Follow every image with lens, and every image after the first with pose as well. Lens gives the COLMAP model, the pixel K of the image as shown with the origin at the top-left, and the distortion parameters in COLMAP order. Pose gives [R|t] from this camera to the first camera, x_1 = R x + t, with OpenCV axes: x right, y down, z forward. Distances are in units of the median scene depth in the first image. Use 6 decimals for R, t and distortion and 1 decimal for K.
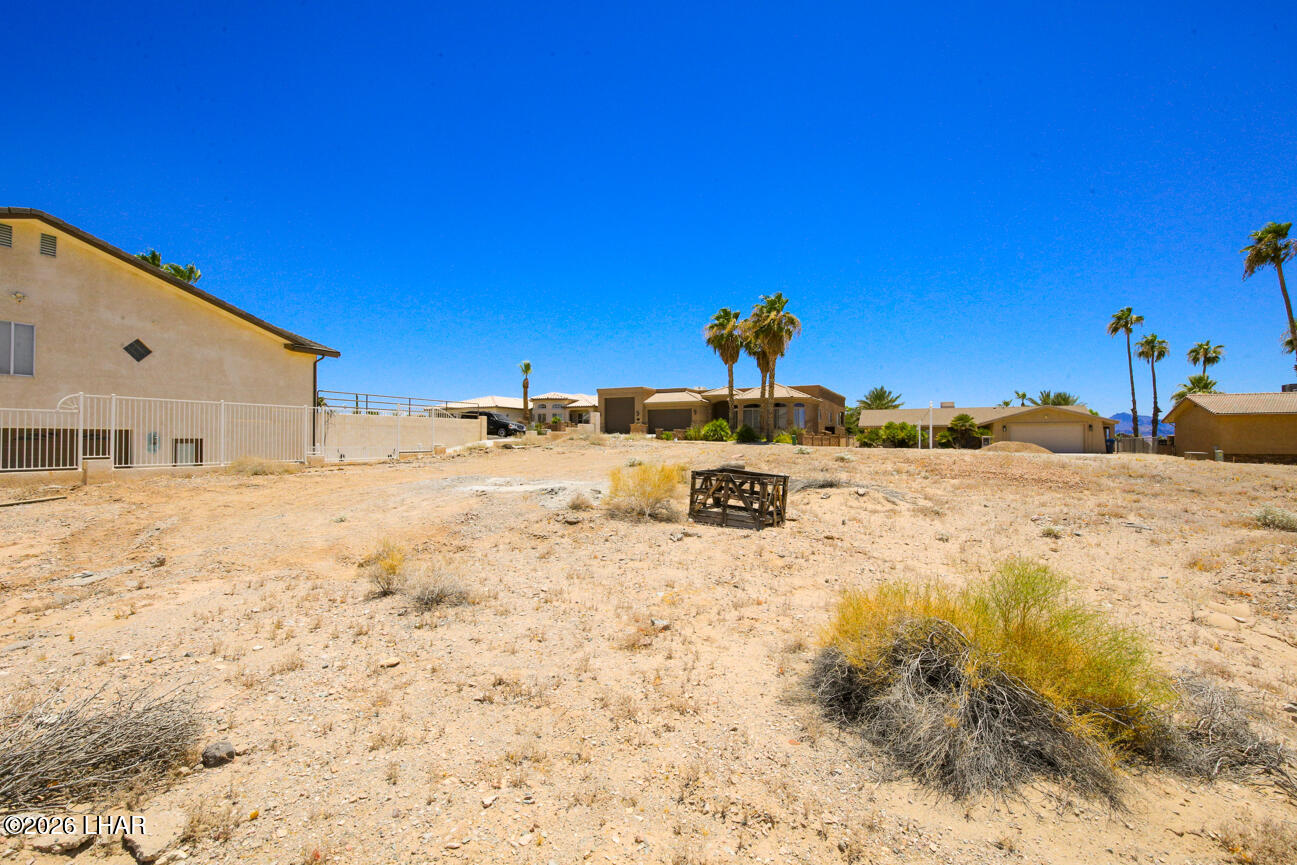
lens RADIAL K [[580.8, 0, 649.0], [0, 580.8, 434.3], [0, 0, 1]] dist [-0.004512, 0.000132]
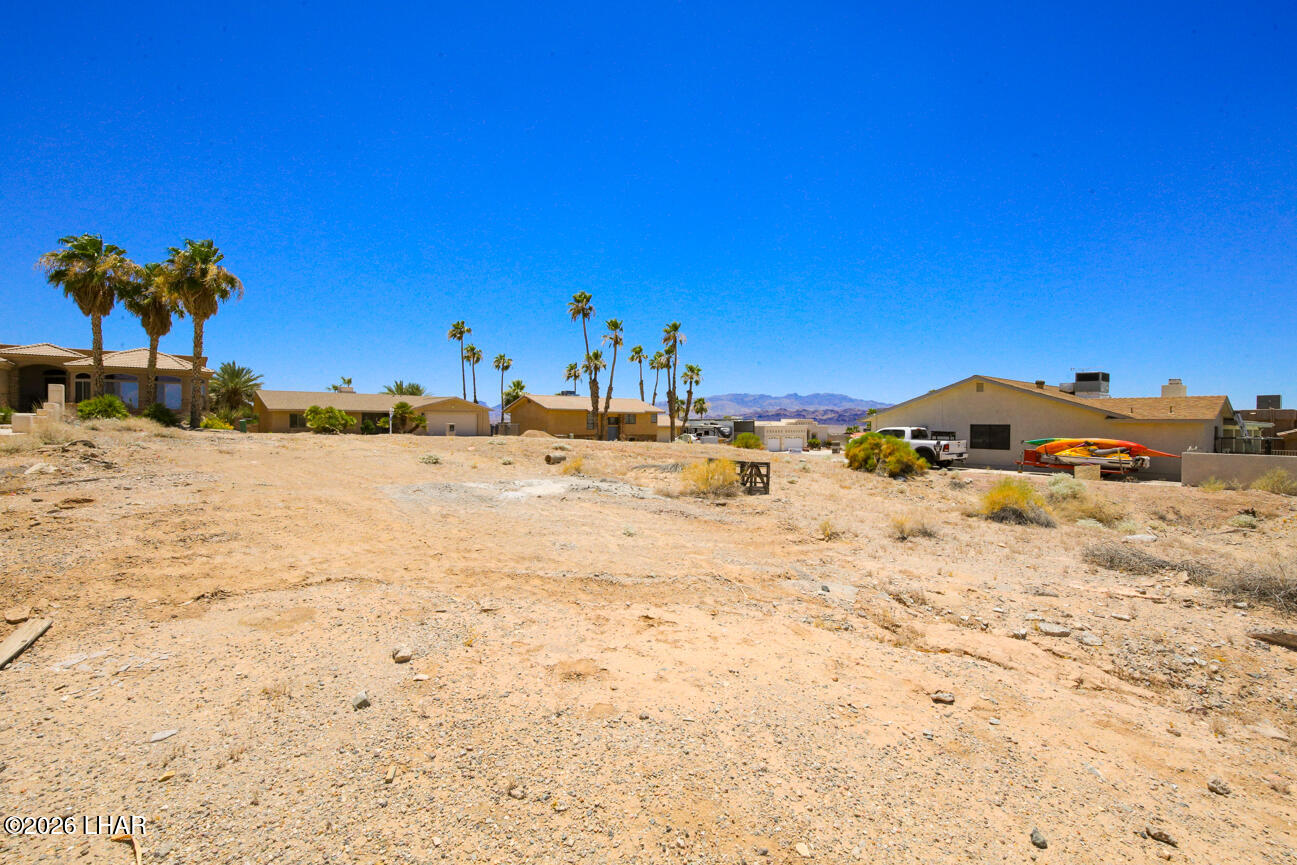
lens RADIAL K [[580.8, 0, 646.2], [0, 580.8, 431.1], [0, 0, 1]] dist [-0.004512, 0.000132]
pose [[0.409638, -0.013062, 0.912154, -0.222126], [-0.013282, 0.999706, 0.020281, -0.006485], [-0.912151, -0.020423, 0.409344, 0.113420]]
